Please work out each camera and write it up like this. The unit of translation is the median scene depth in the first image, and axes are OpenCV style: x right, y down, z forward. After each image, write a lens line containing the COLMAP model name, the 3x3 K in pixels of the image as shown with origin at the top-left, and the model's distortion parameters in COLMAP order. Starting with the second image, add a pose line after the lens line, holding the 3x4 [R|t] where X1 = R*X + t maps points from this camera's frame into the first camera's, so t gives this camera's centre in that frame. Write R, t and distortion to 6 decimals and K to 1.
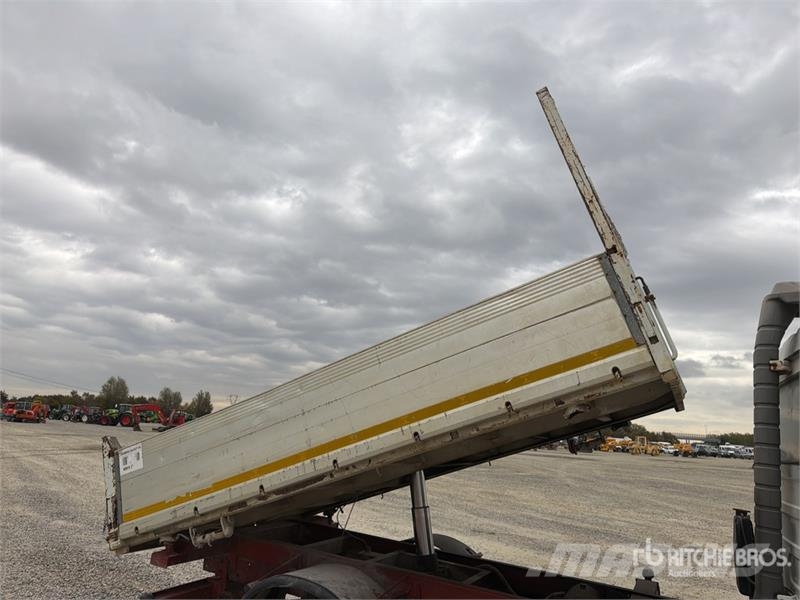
lens RADIAL K [[562.3, 0, 393.6], [0, 562.3, 305.0], [0, 0, 1]] dist [0.079502, -0.096404]
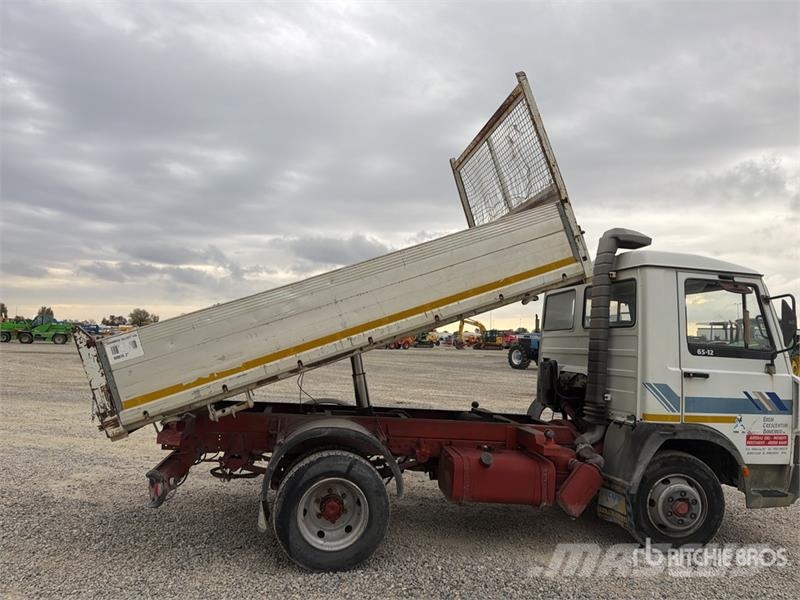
lens RADIAL K [[562.3, 0, 399.1], [0, 562.3, 306.5], [0, 0, 1]] dist [0.079502, -0.096404]
pose [[0.806650, -0.004590, 0.591012, -0.709167], [-0.107135, 0.982268, 0.153854, 0.000150], [-0.581238, -0.187425, 0.791855, -0.035979]]
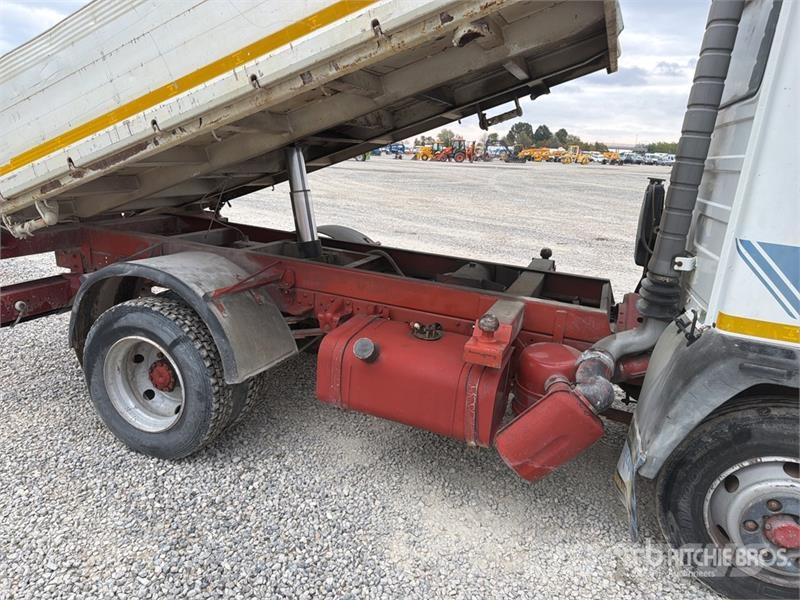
lens RADIAL K [[562.3, 0, 393.5], [0, 562.3, 298.6], [0, 0, 1]] dist [0.079502, -0.096404]
pose [[0.994750, -0.040696, 0.093899, 0.113422], [-0.007328, 0.886850, 0.461999, 0.117488], [-0.102076, -0.460261, 0.881896, 0.176930]]
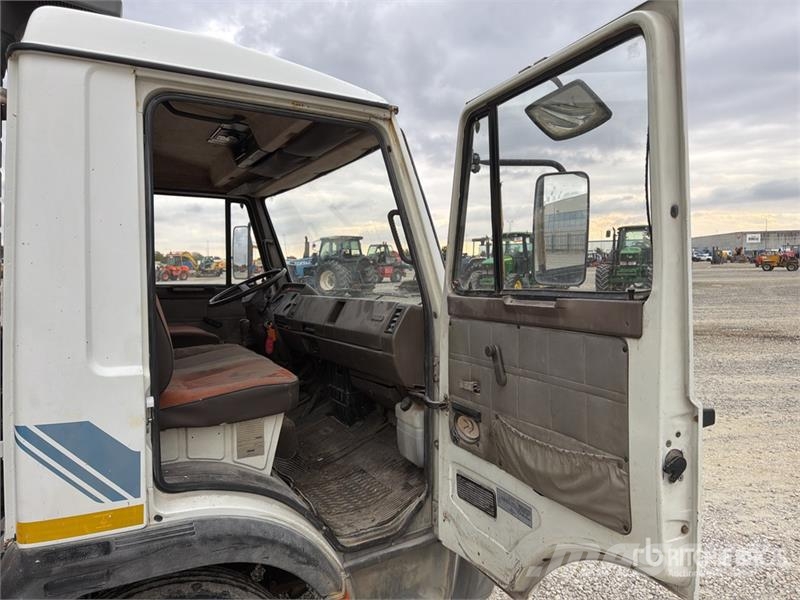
lens RADIAL K [[562.3, 0, 401.9], [0, 562.3, 301.5], [0, 0, 1]] dist [0.079502, -0.096404]
pose [[0.555096, -0.126897, 0.822050, 0.297857], [-0.126929, 0.963797, 0.234487, 0.092553], [-0.822045, -0.234505, 0.518893, 0.208972]]
